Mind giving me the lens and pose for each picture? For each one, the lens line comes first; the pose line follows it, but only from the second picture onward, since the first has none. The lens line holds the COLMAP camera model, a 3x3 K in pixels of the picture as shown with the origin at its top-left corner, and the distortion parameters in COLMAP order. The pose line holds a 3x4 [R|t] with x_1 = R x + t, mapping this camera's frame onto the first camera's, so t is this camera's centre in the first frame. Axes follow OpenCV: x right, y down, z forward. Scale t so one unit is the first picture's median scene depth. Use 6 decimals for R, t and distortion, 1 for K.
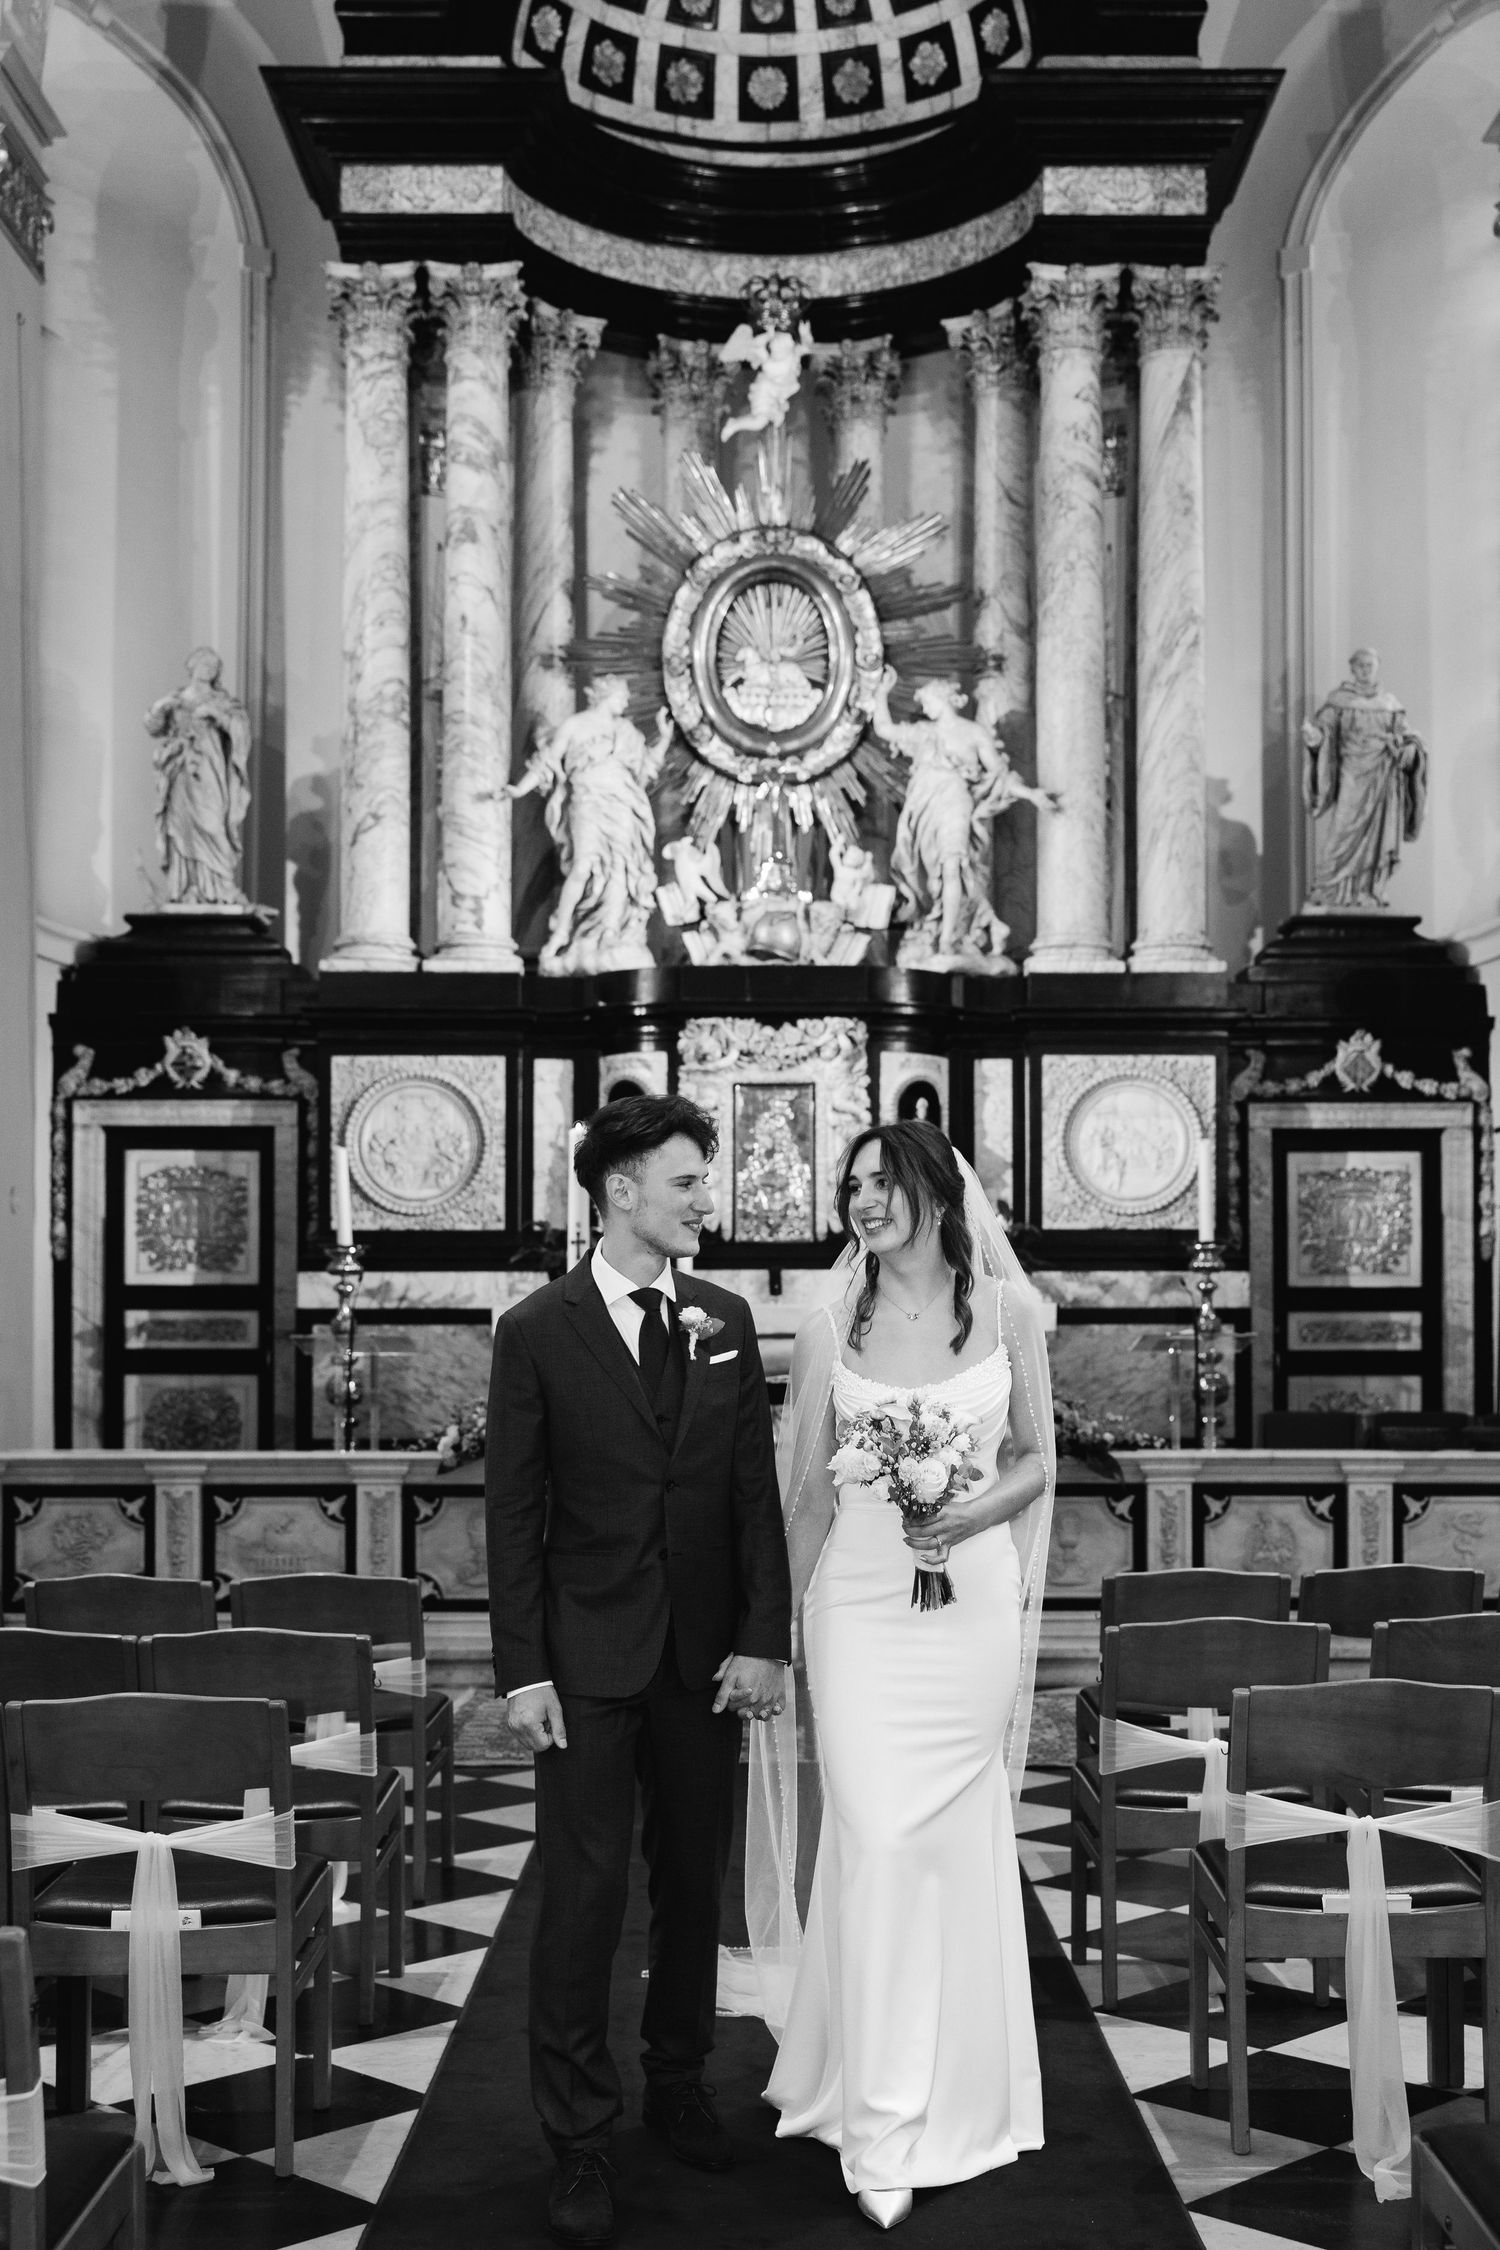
lens RADIAL K [[3012.5, 0, 750.0], [0, 3012.5, 1125.0], [0, 0, 1]] dist [0.020376, 0.005262]
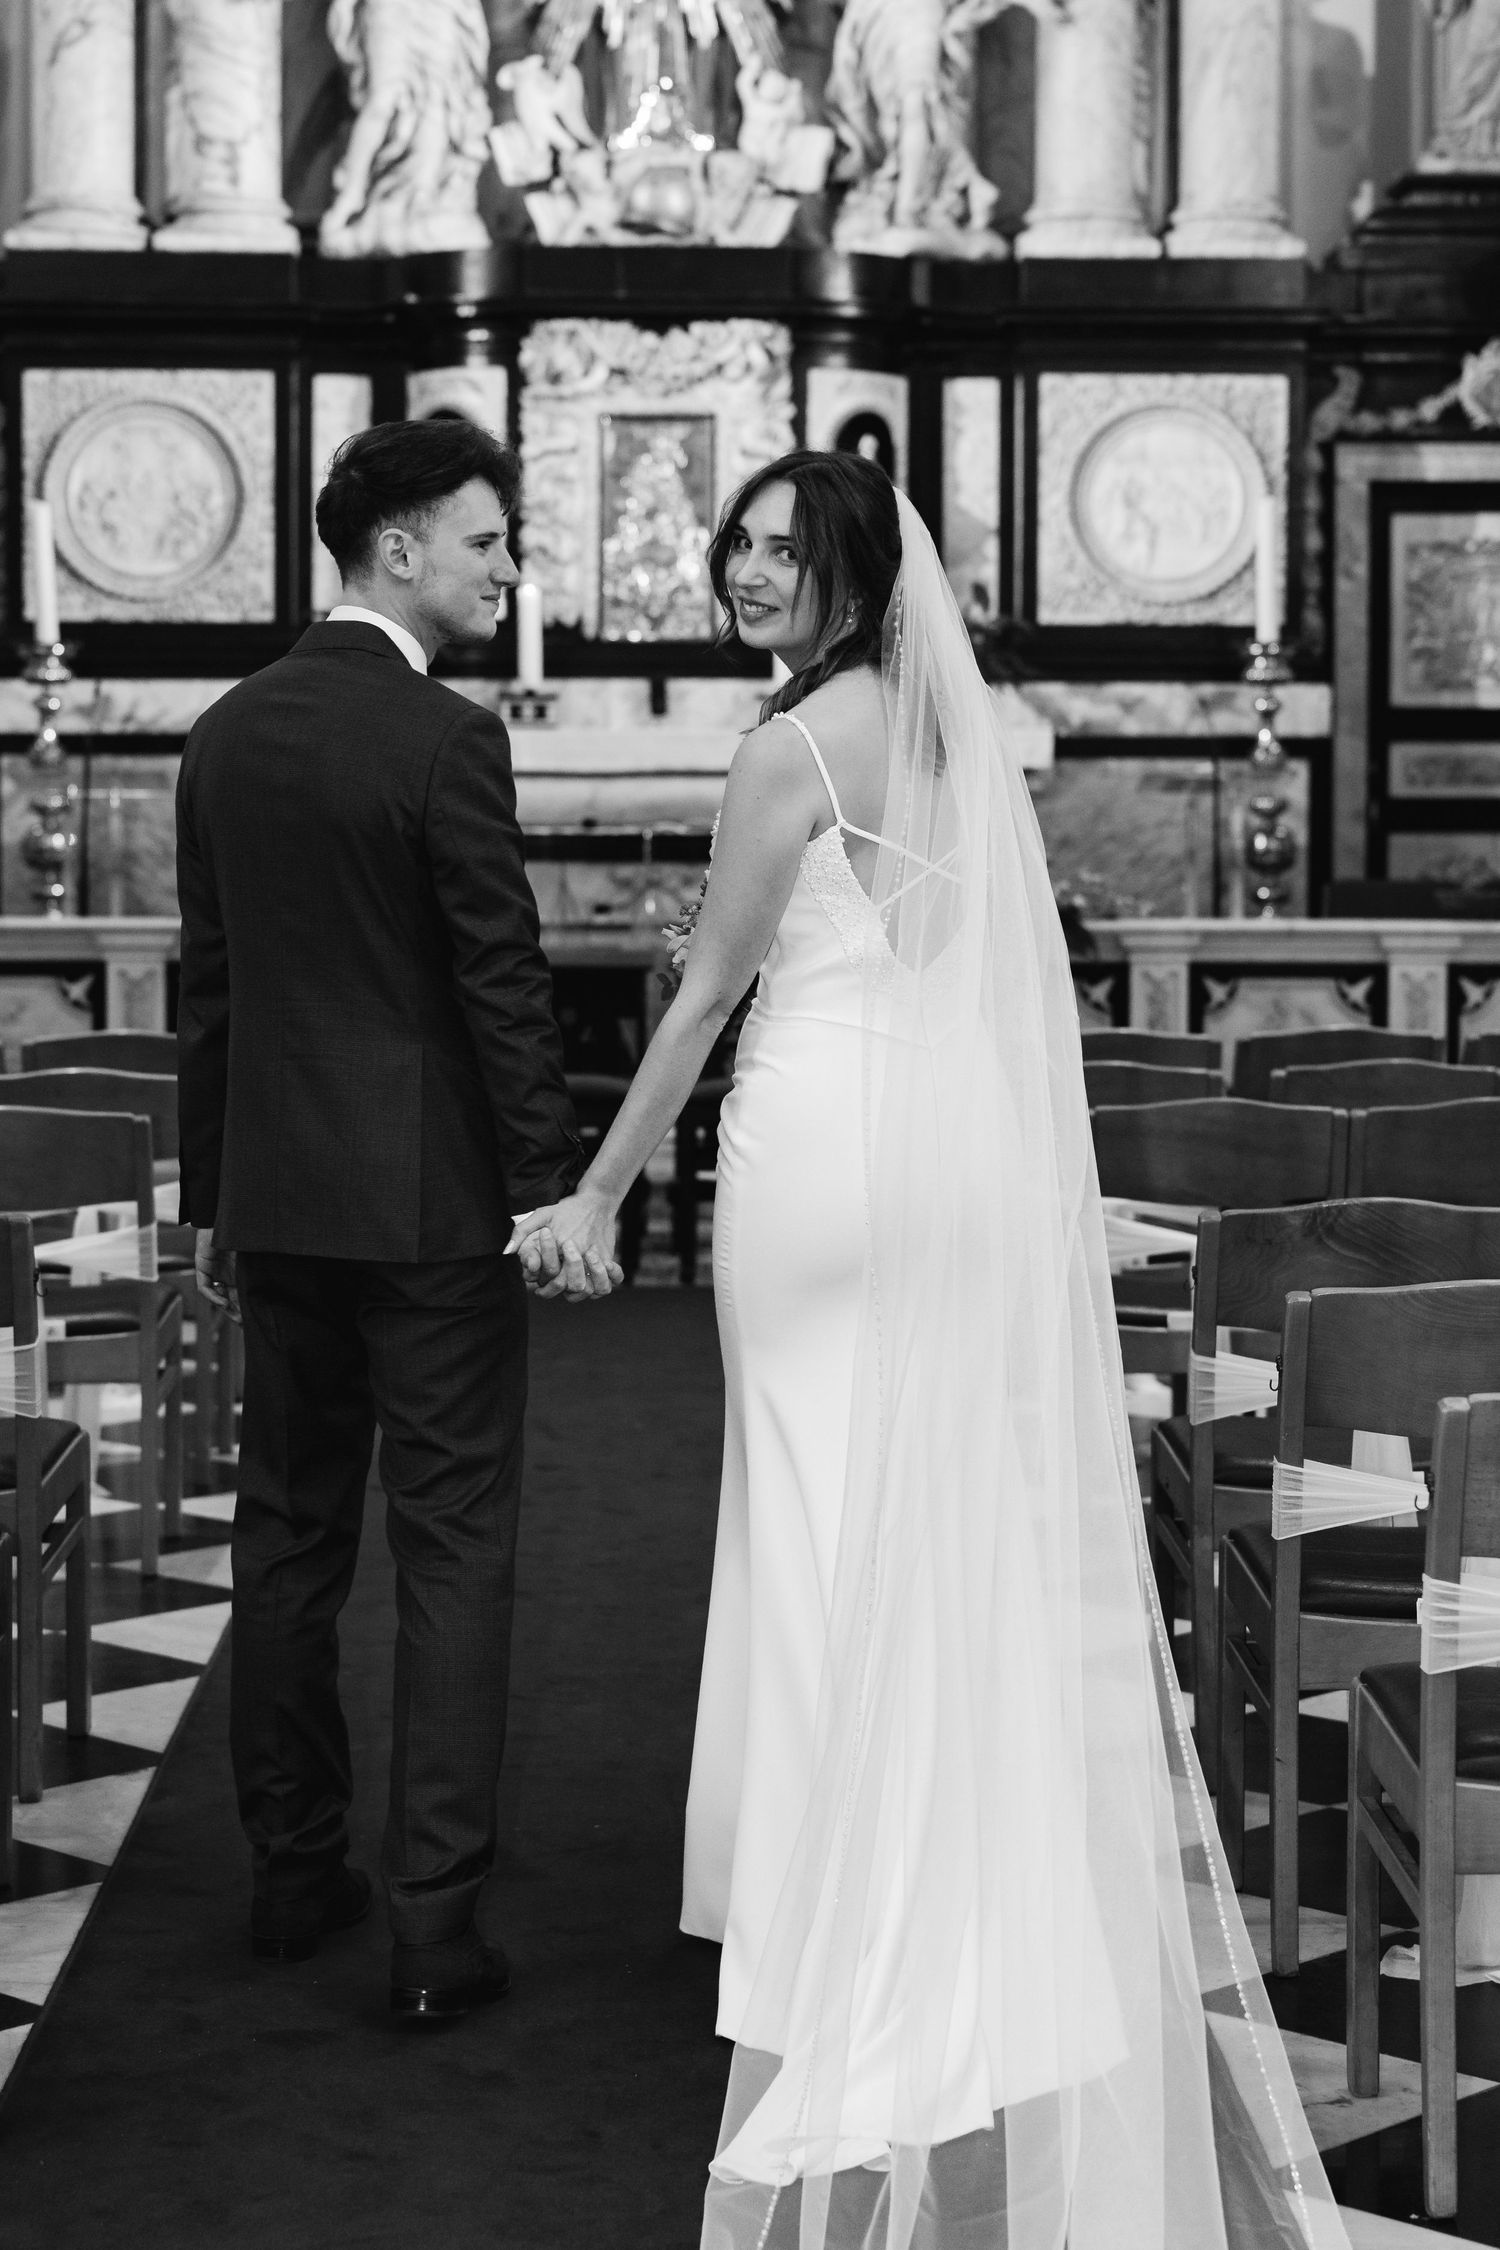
lens RADIAL K [[6254.8, 0, 750.0], [0, 6254.8, 1125.0], [0, 0, 1]] dist [-0.022338, -0.161788]
pose [[0.999868, 0.002678, 0.015999, 0.006579], [-0.004623, 0.992422, 0.122793, -0.028153], [-0.015549, -0.122851, 0.992303, -0.461665]]
